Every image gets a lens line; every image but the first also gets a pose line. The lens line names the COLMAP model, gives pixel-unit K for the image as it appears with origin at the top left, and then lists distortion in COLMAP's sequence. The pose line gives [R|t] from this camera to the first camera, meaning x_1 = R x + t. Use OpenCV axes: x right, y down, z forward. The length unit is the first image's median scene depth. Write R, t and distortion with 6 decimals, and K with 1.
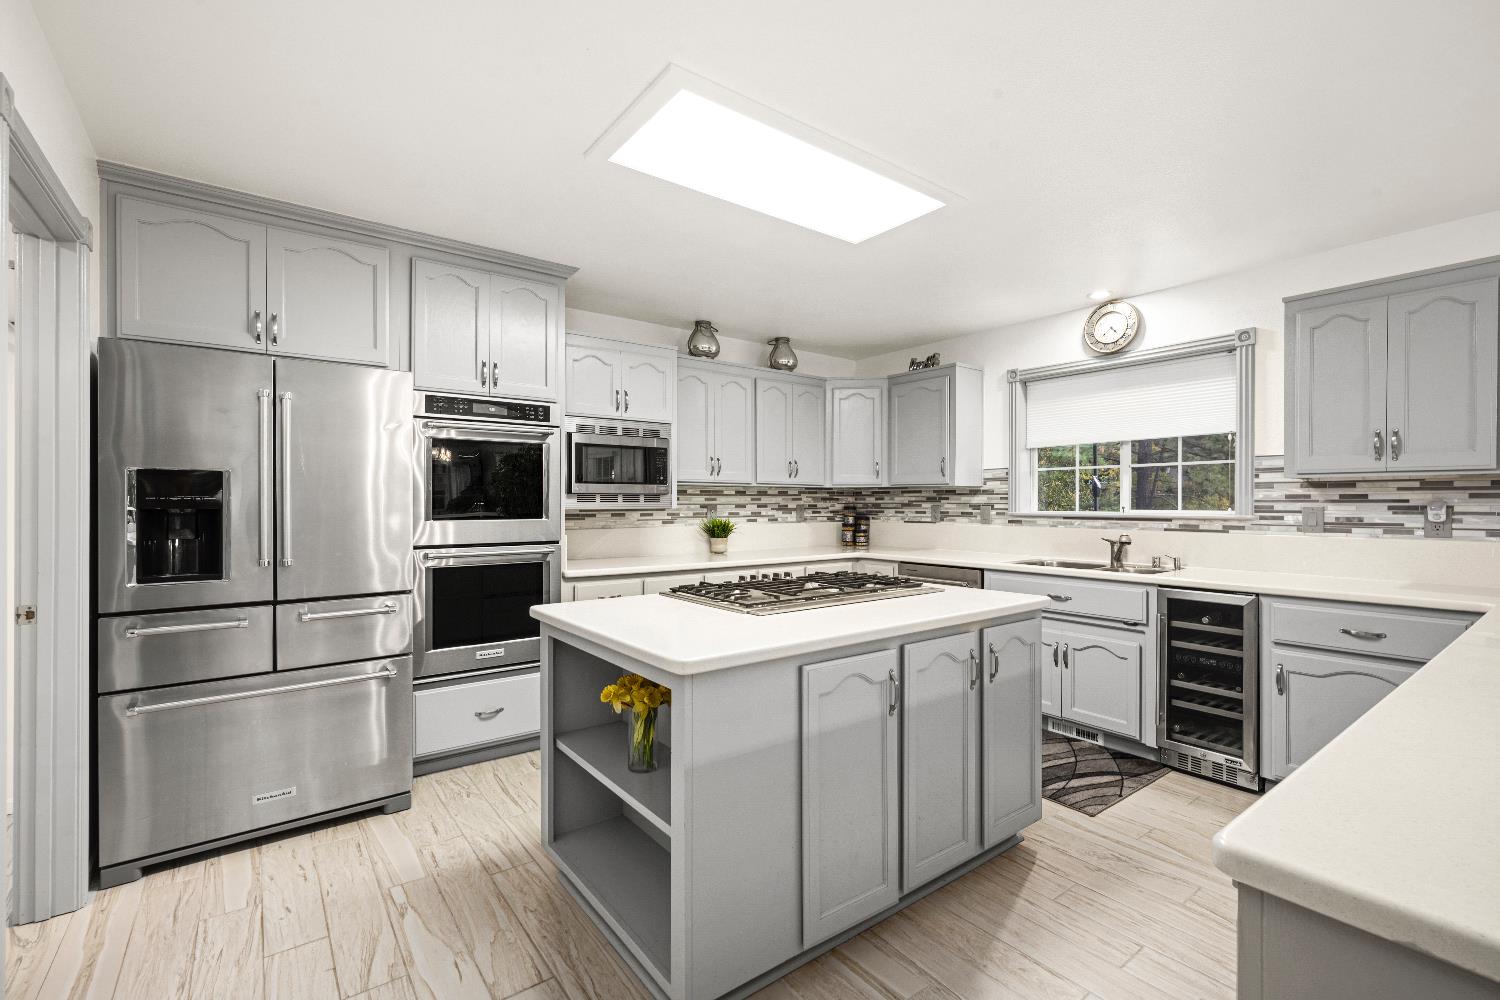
lens RADIAL K [[661.7, 0, 753.1], [0, 661.7, 502.9], [0, 0, 1]] dist [-0.000049, 0.000154]
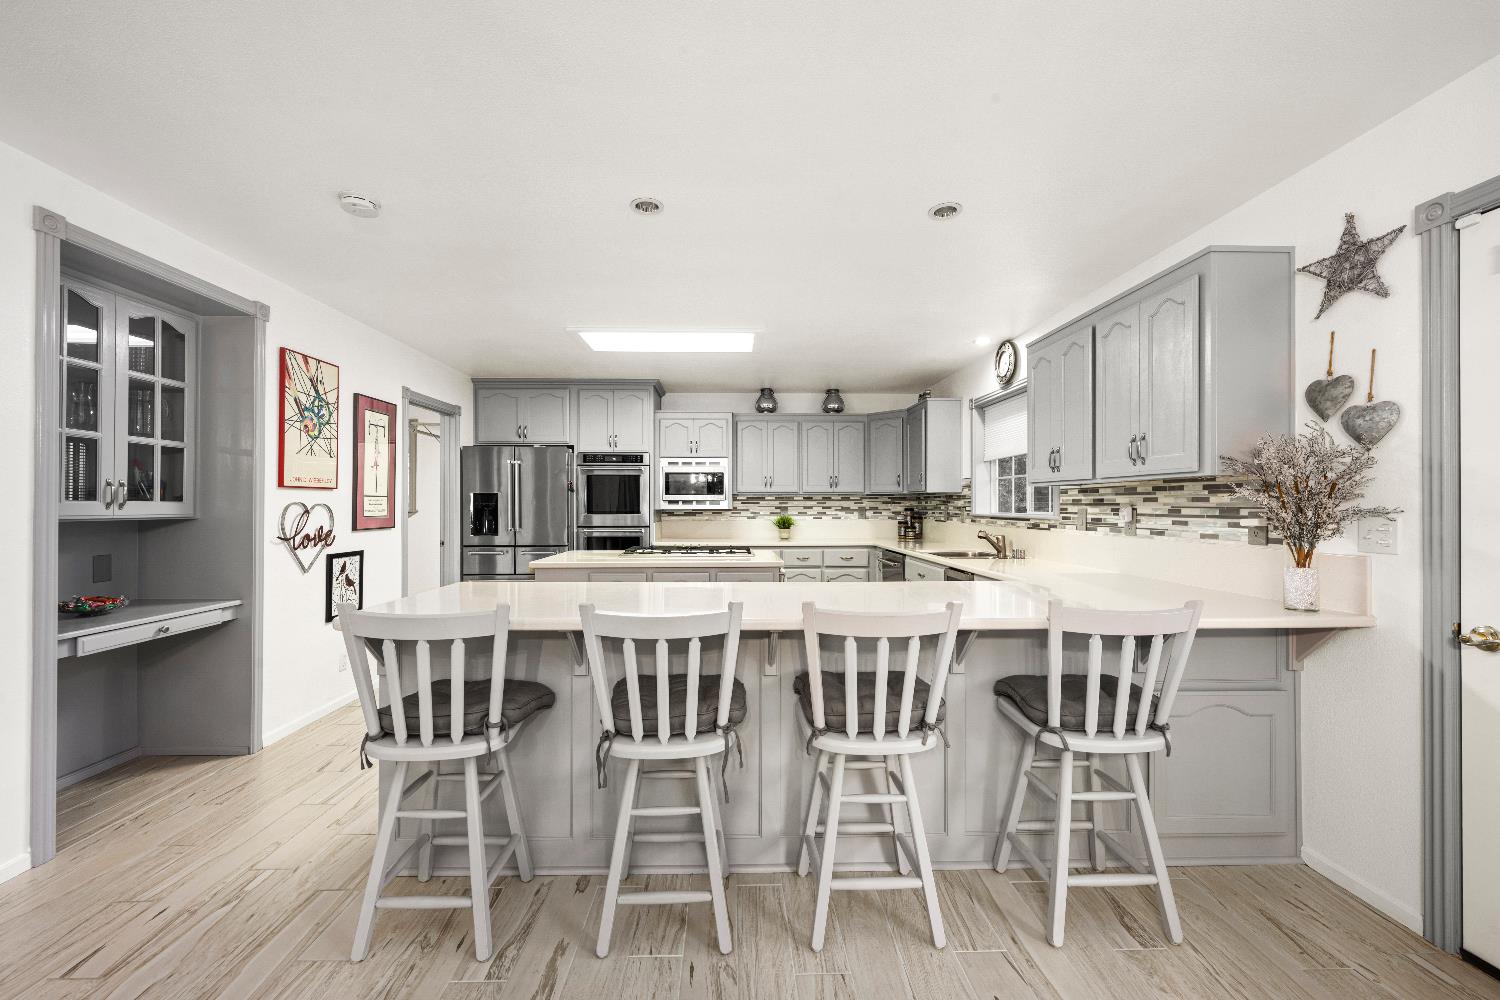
lens RADIAL K [[596.2, 0, 743.7], [0, 596.2, 503.4], [0, 0, 1]] dist [-0.001329, 0.000022]
pose [[0.810725, -0.002177, -0.585423, 0.750529], [0.000026, 0.999993, -0.003683, -0.000291], [0.585427, 0.002971, 0.810720, -0.177036]]
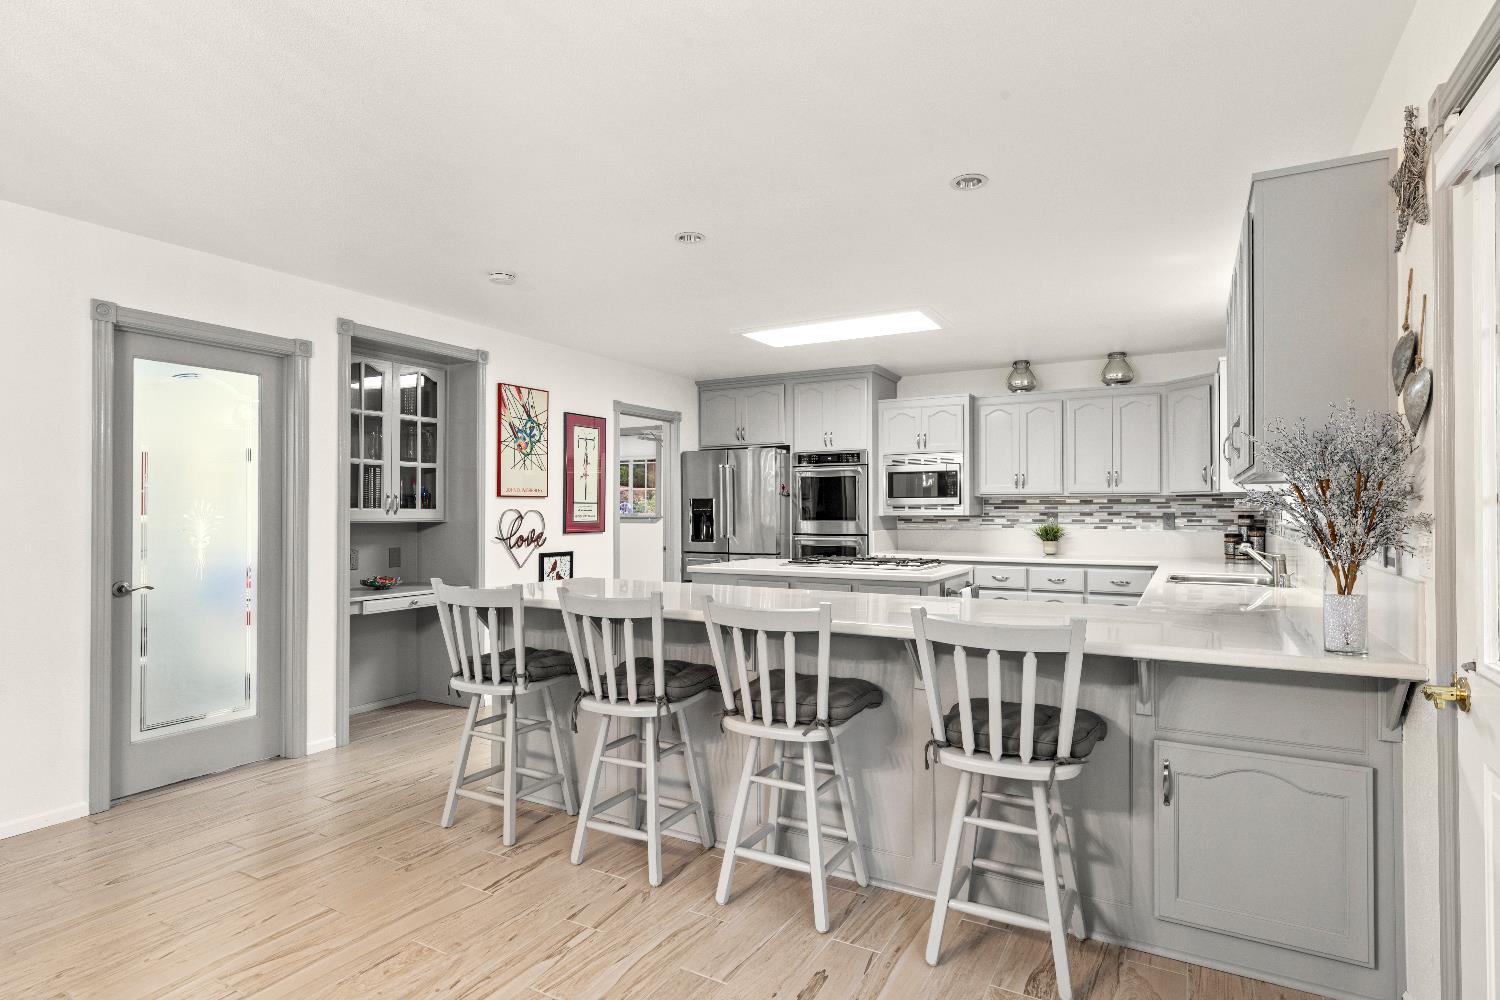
lens RADIAL K [[792.0, 0, 741.6], [0, 792.0, 503.6], [0, 0, 1]] dist [0.003345, 0.000383]
pose [[0.396891, -0.008780, -0.917824, 1.125155], [0.001362, 0.999959, -0.008977, -0.001343], [0.917865, 0.002313, 0.396887, -0.046953]]
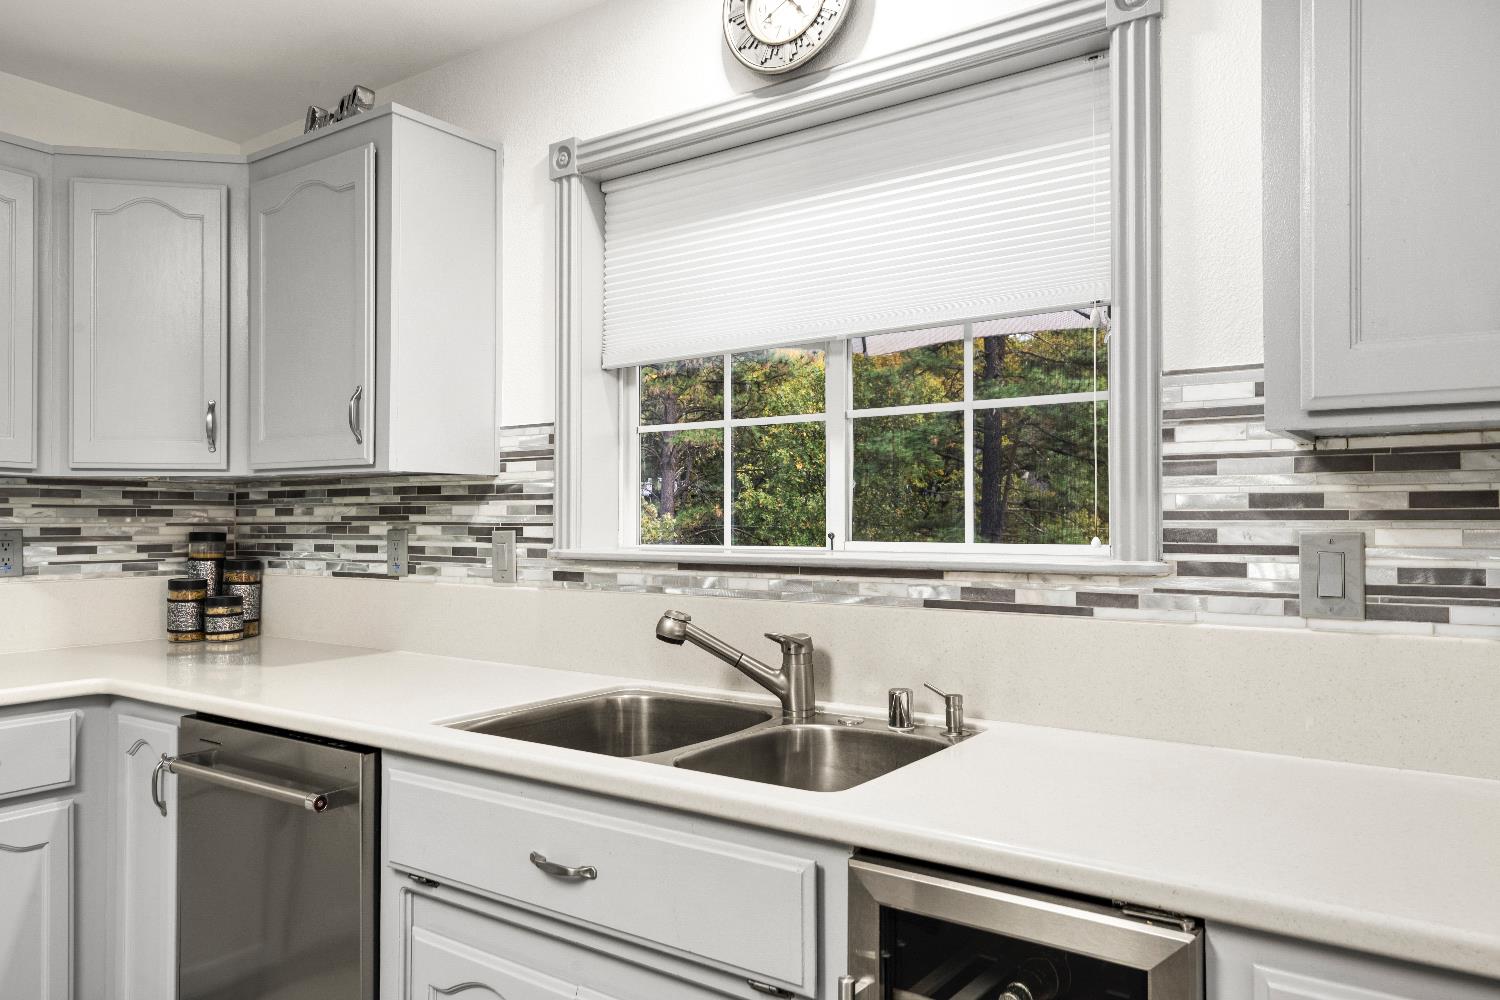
lens RADIAL K [[1046.3, 0, 750.0], [0, 1046.3, 500.0], [0, 0, 1]] dist [0.015948, 0.002618]
pose [[0.955007, 0.004866, 0.296544, 0.345097], [0.001491, 0.999774, -0.021206, 0.000153], [-0.296580, 0.020694, 0.954784, 0.475274]]
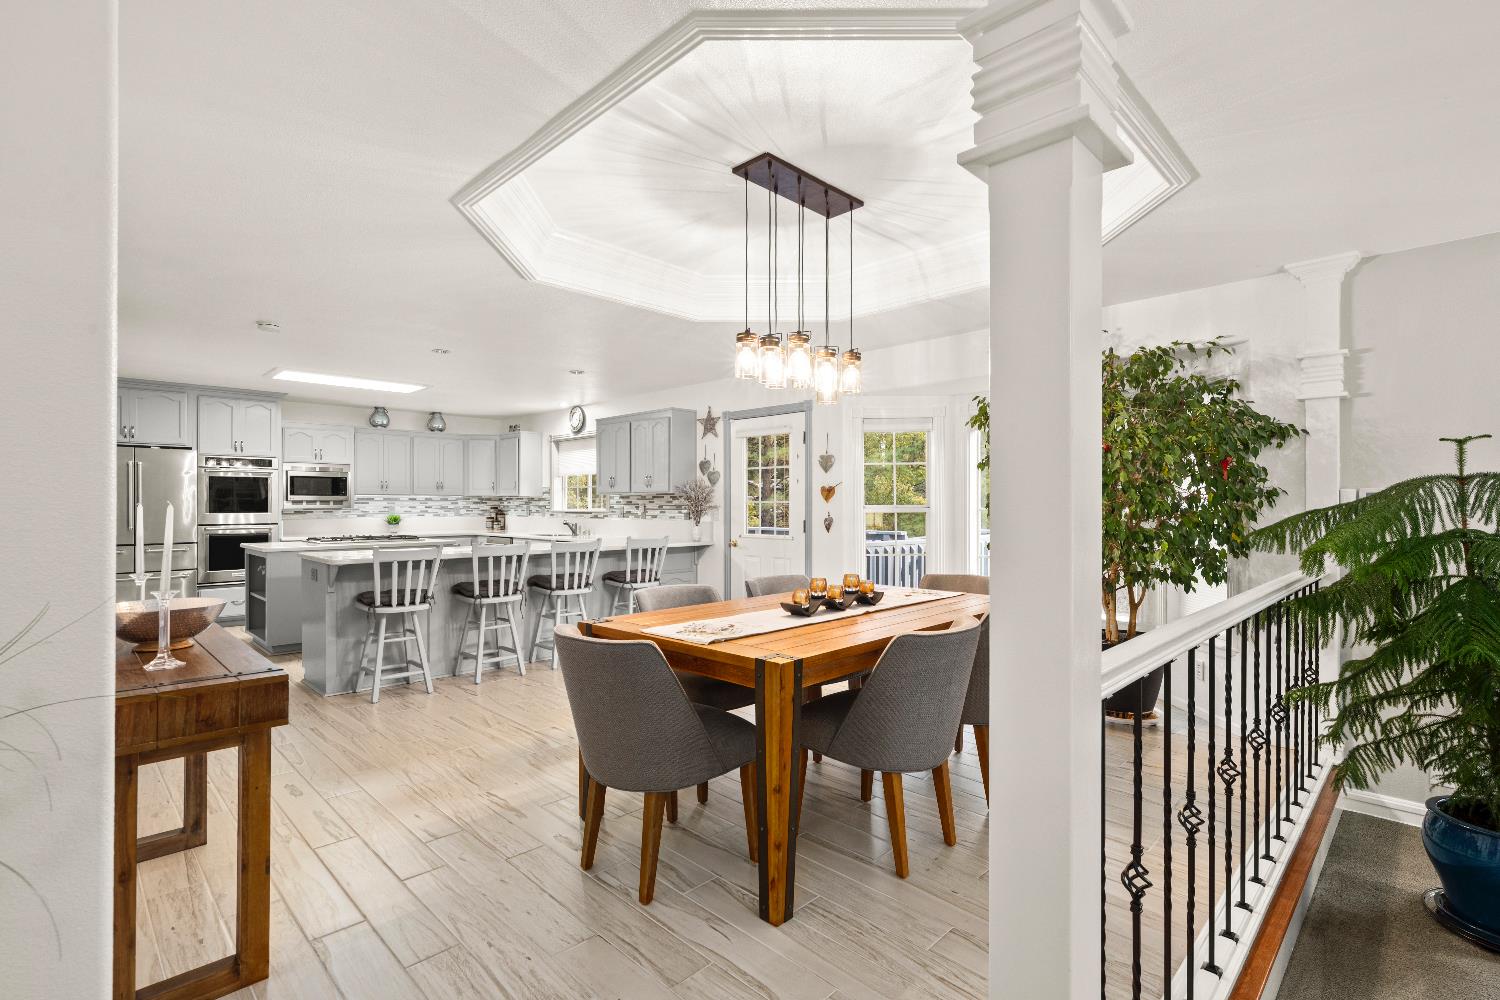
lens RADIAL K [[695.0, 0, 741.9], [0, 695.0, 500.8], [0, 0, 1]] dist [-0.002608, 0.000154]
pose [[0.991969, -0.000267, 0.126483, 0.733179], [0.001064, 0.999980, -0.006233, 0.000861], [-0.126479, 0.006318, 0.991949, -1.131854]]
